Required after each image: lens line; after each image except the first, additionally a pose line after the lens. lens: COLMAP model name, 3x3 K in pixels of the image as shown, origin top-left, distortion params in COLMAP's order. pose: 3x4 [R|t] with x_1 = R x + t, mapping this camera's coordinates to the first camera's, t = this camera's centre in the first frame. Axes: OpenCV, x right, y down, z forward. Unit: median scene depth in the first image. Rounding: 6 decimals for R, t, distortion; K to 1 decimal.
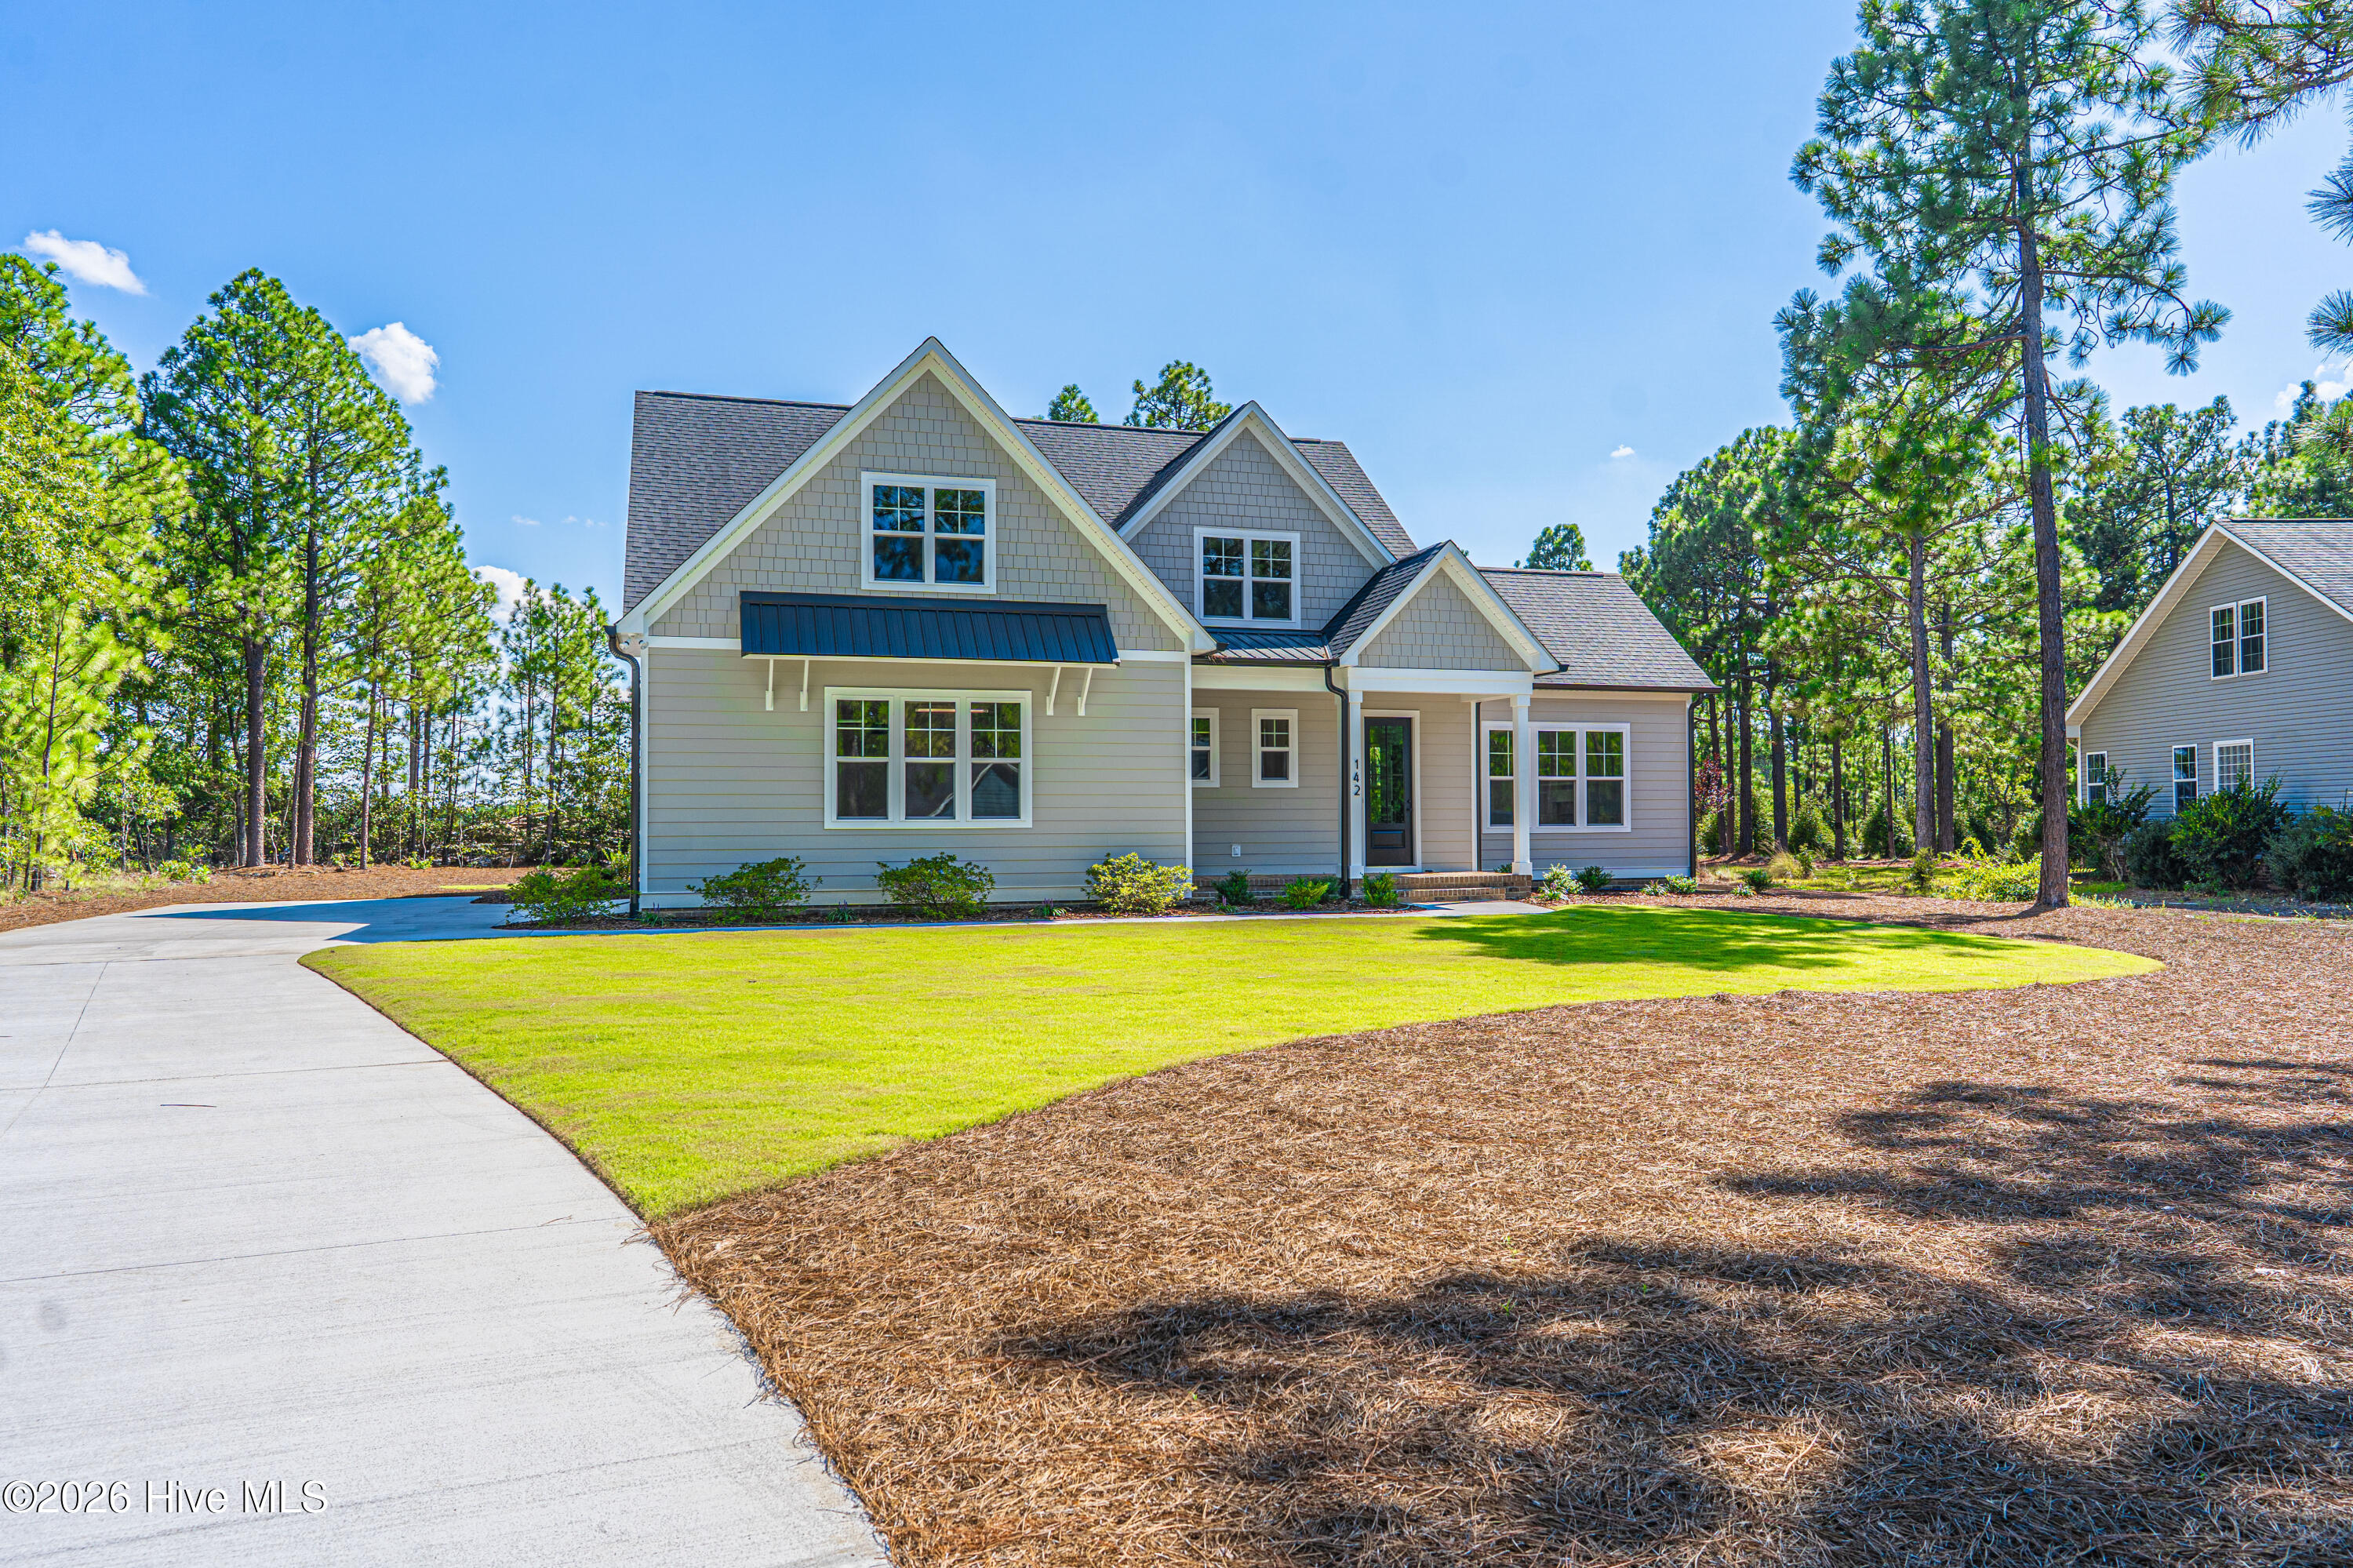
lens RADIAL K [[1567.4, 0, 1165.6], [0, 1567.4, 786.2], [0, 0, 1]] dist [-0.001583, 0.000790]
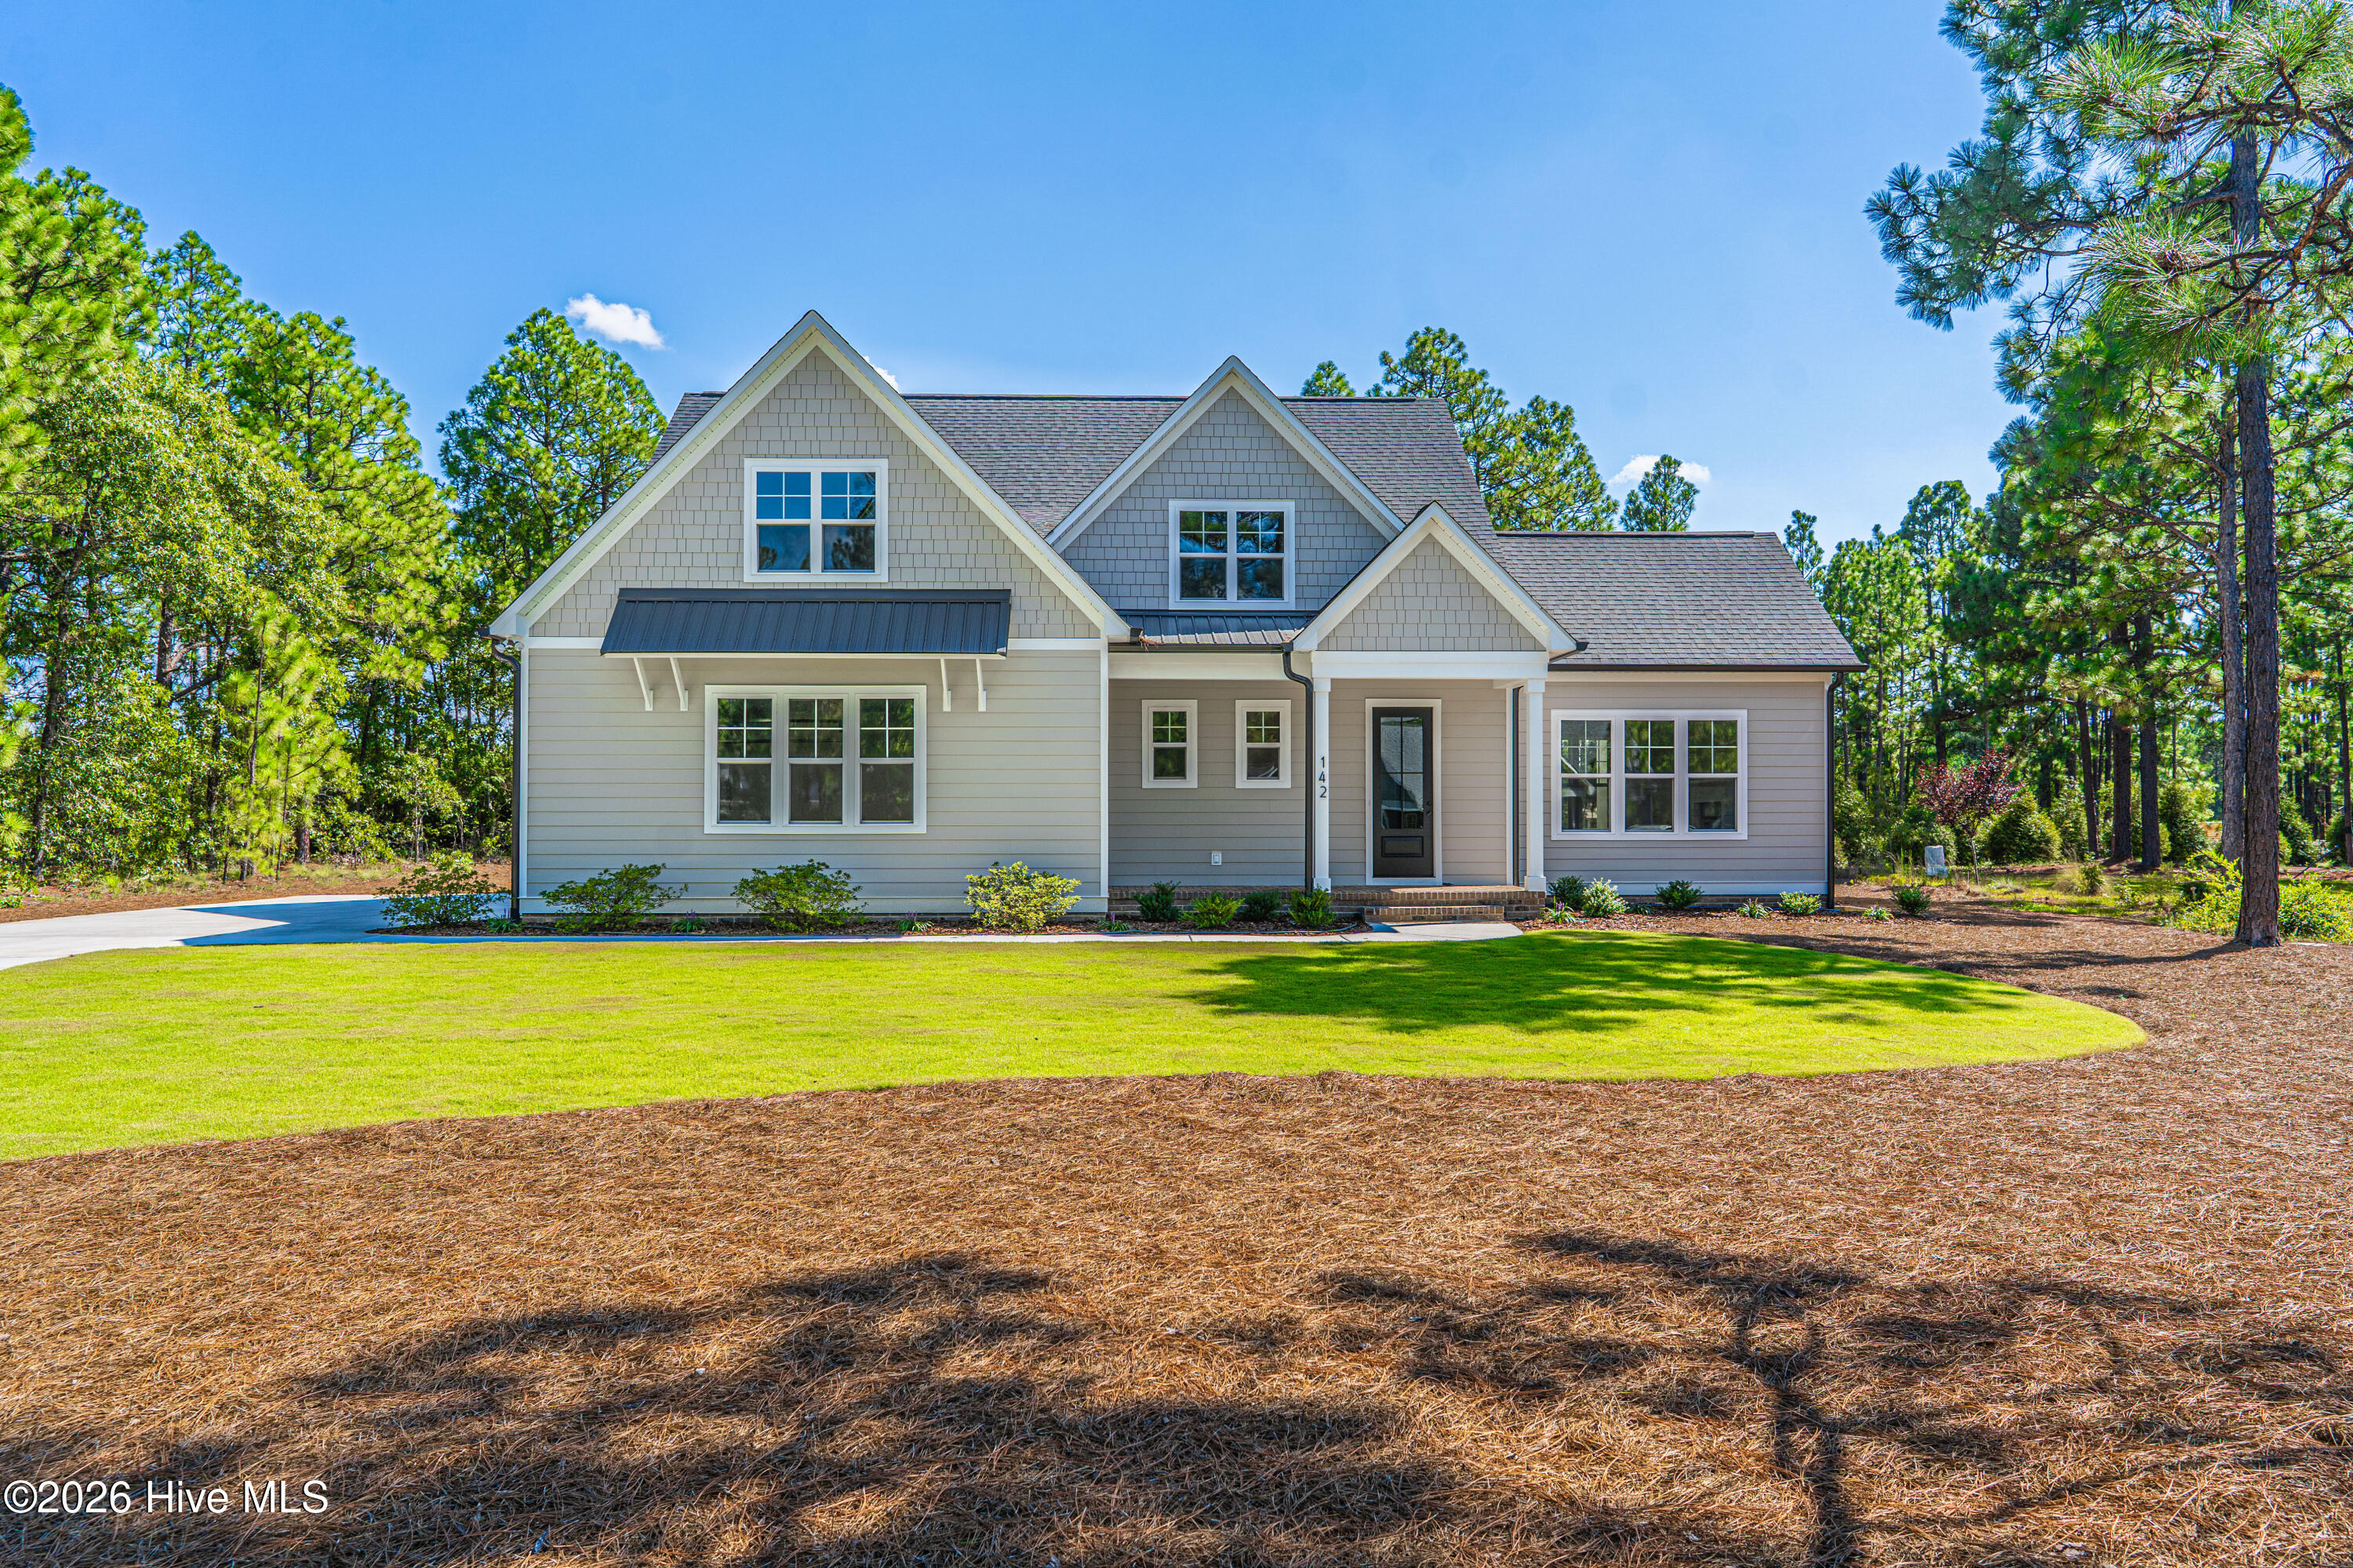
lens RADIAL K [[1567.4, 0, 1181.3], [0, 1567.4, 782.2], [0, 0, 1]] dist [-0.001583, 0.000790]
pose [[0.963243, -0.001408, -0.268626, 0.295683], [0.002183, 0.999994, 0.002584, -0.005455], [0.268621, -0.003076, 0.963241, 0.143230]]
